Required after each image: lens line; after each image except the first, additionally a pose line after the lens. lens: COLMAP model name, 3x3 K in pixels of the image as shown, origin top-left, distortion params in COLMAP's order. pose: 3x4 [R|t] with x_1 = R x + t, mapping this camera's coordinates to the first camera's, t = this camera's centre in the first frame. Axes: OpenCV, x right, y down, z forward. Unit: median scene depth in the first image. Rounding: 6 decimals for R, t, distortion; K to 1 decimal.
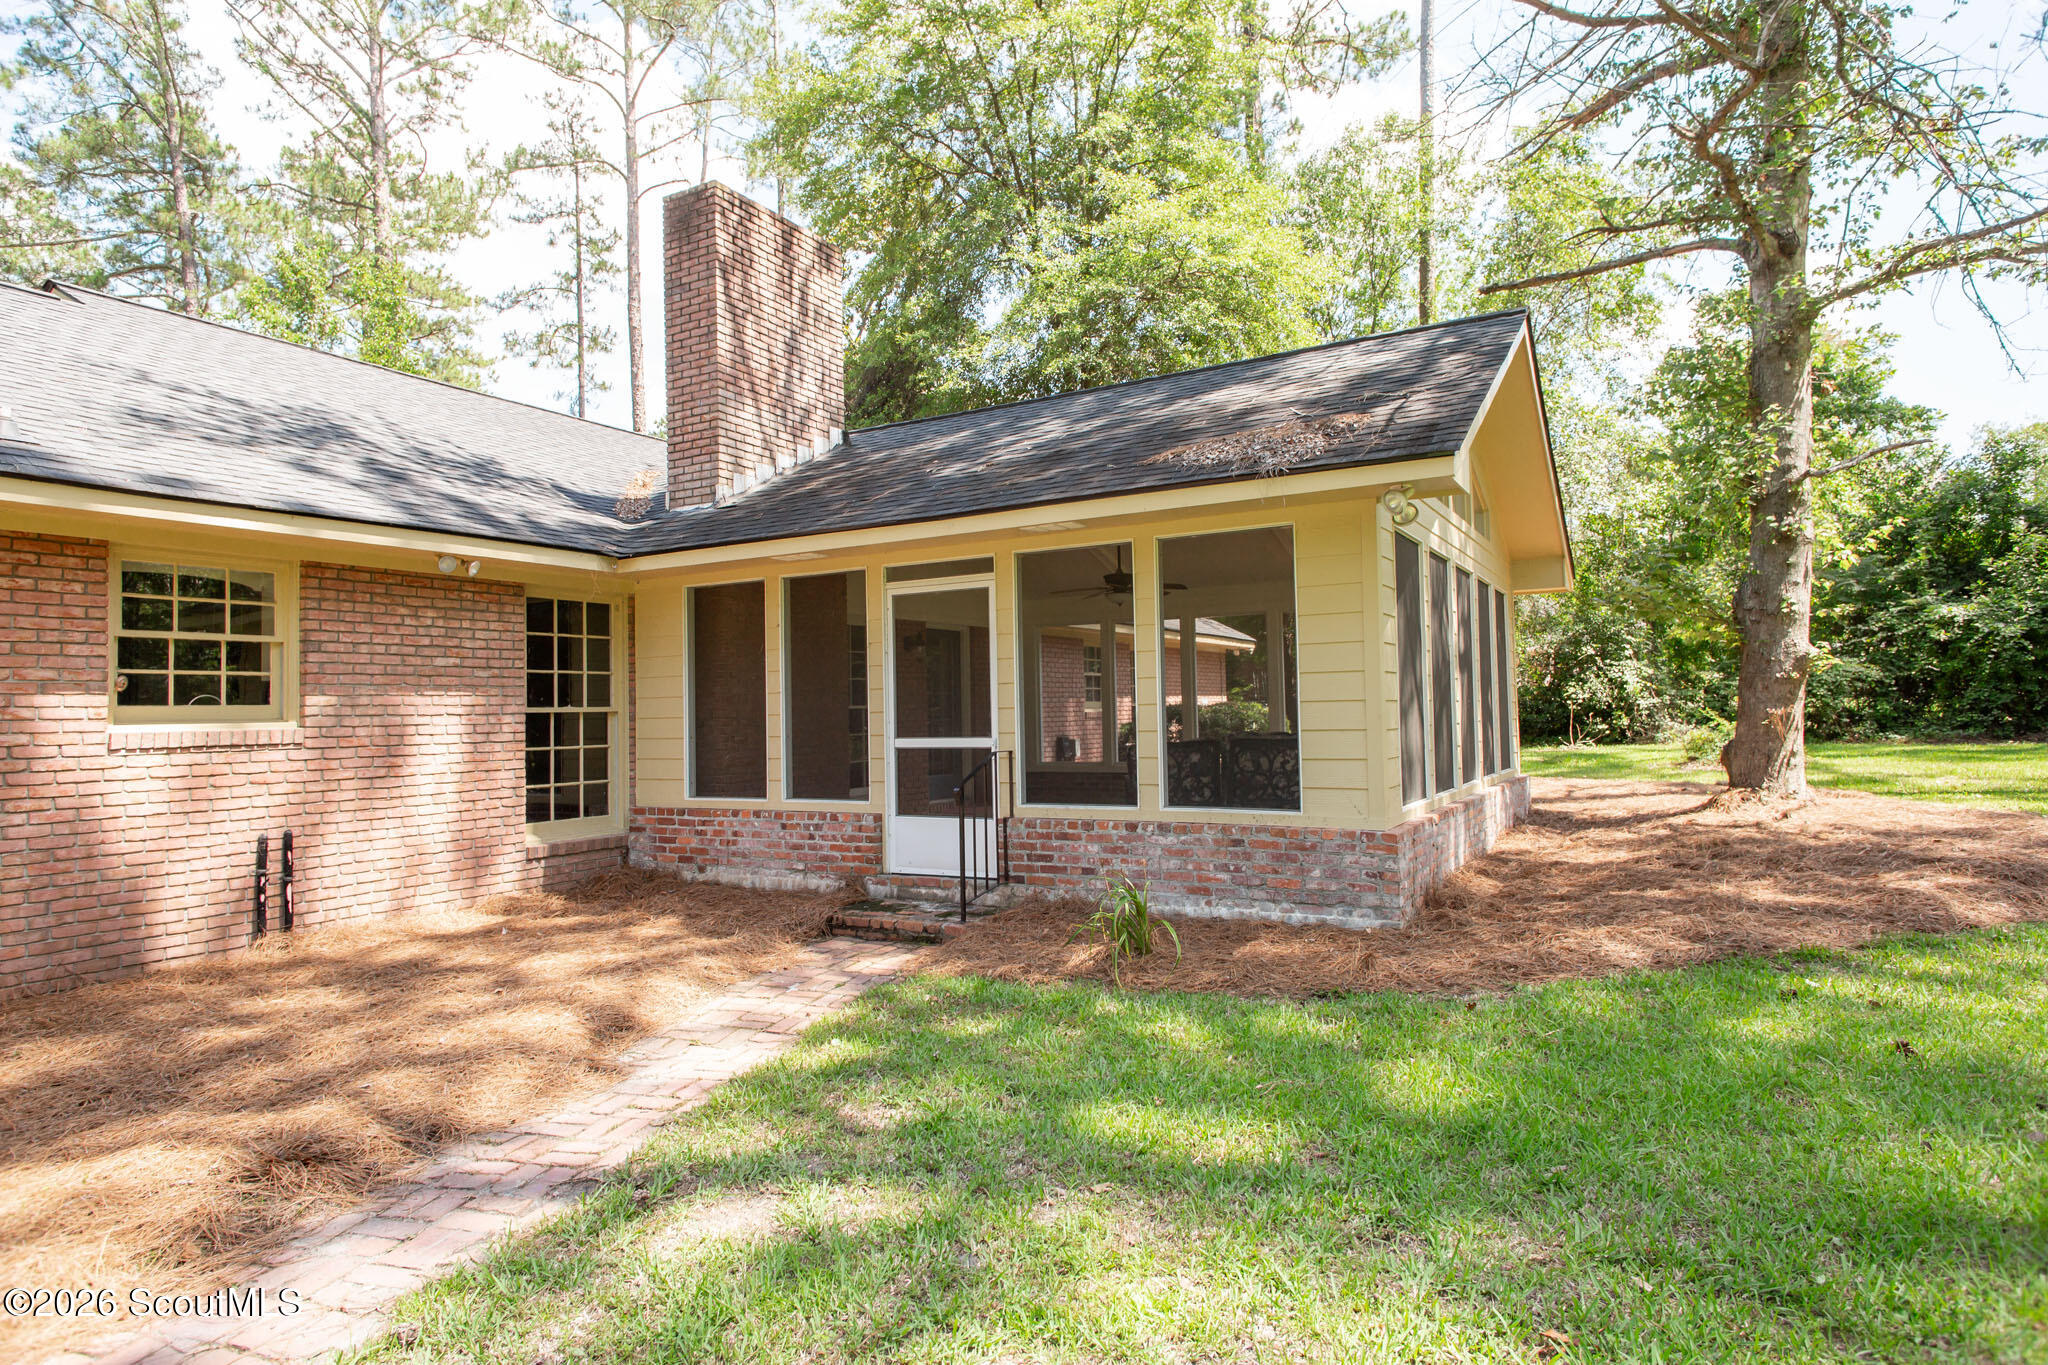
lens RADIAL K [[1141.5, 0, 1030.7], [0, 1141.5, 692.2], [0, 0, 1]] dist [0.020786, -0.000469]
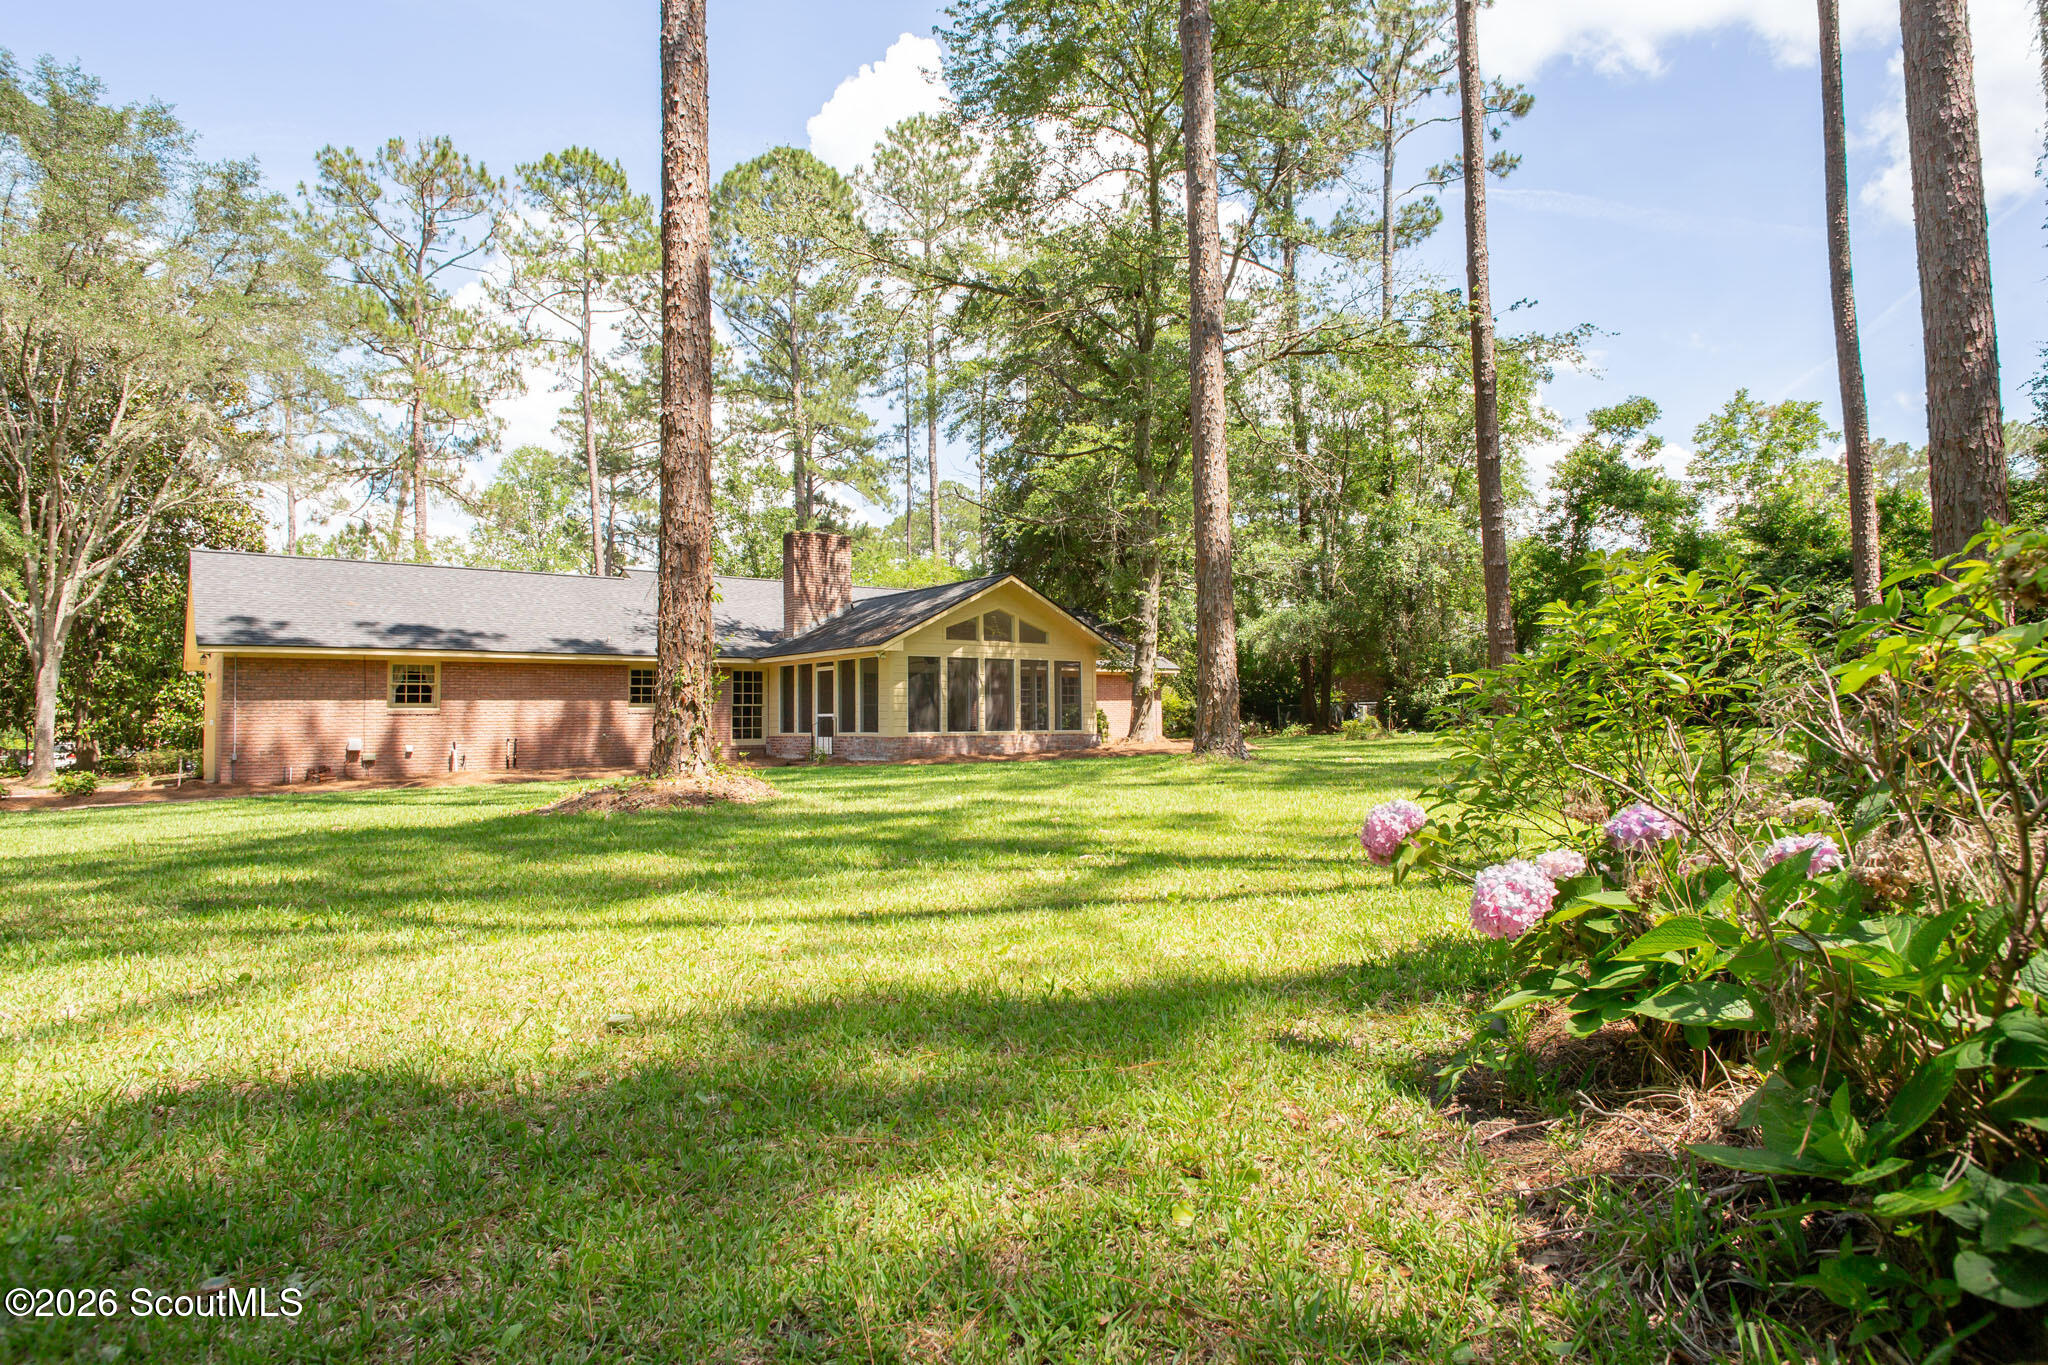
lens RADIAL K [[1141.5, 0, 1030.7], [0, 1141.5, 692.2], [0, 0, 1]] dist [0.020786, -0.000469]
pose [[0.930498, 0.002840, -0.366285, 1.529129], [-0.003821, 0.999991, -0.001954, -0.017442], [0.366276, 0.003218, 0.930501, -1.719520]]
